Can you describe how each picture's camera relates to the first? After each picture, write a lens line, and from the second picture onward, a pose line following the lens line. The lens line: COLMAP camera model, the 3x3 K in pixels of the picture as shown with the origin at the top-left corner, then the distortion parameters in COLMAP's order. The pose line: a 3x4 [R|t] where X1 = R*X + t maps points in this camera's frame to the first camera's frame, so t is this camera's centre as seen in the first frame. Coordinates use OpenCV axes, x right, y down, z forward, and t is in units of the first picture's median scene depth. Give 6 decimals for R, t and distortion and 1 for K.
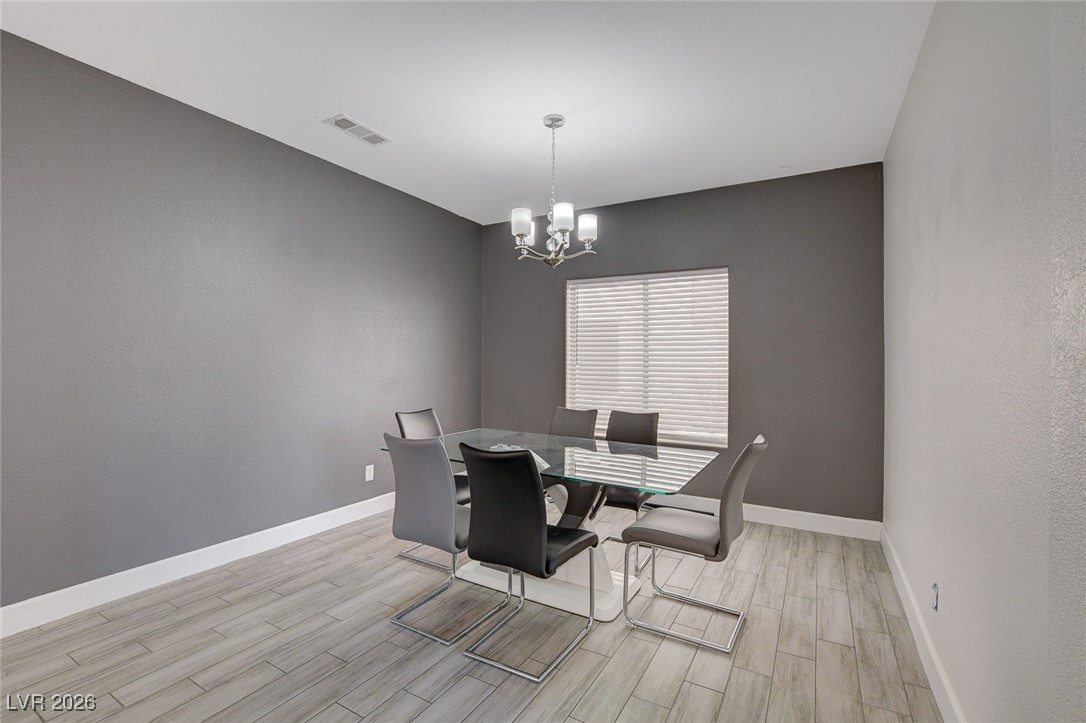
lens RADIAL K [[482.7, 0, 546.5], [0, 482.7, 362.1], [0, 0, 1]] dist [-0.025215, 0.000019]
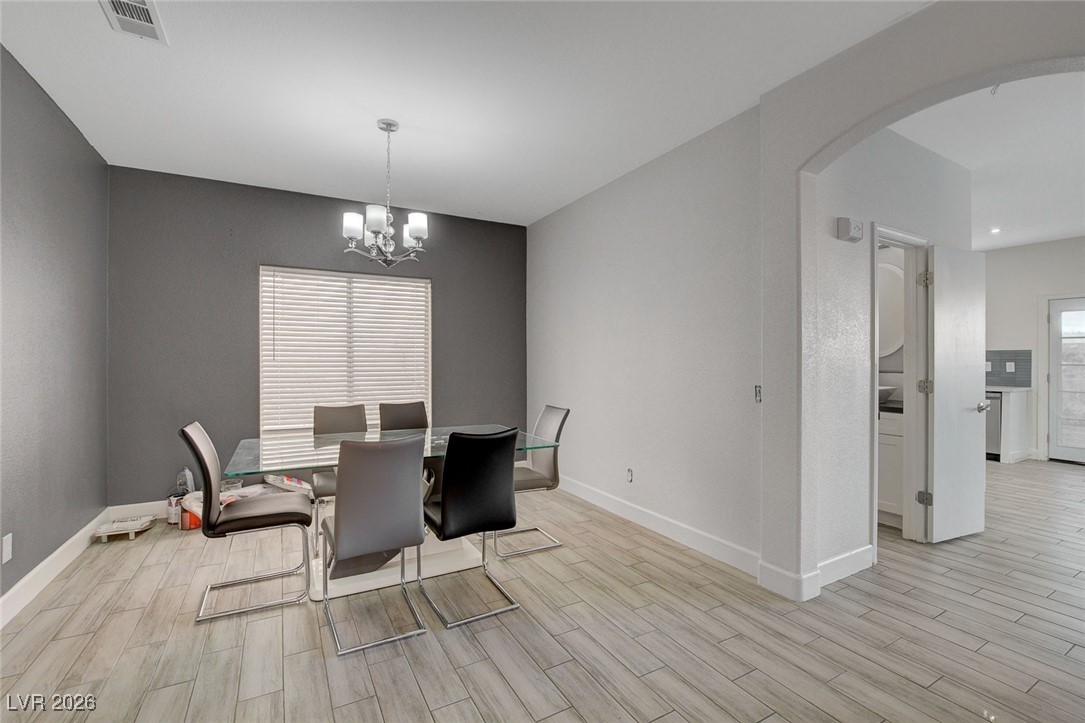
lens RADIAL K [[472.3, 0, 542.3], [0, 472.3, 360.5], [0, 0, 1]] dist [-0.017811, 0.004425]
pose [[0.521316, -0.015255, 0.853227, -0.793128], [0.003063, 0.999867, 0.016005, -0.015751], [-0.853358, -0.005730, 0.521294, 0.209796]]
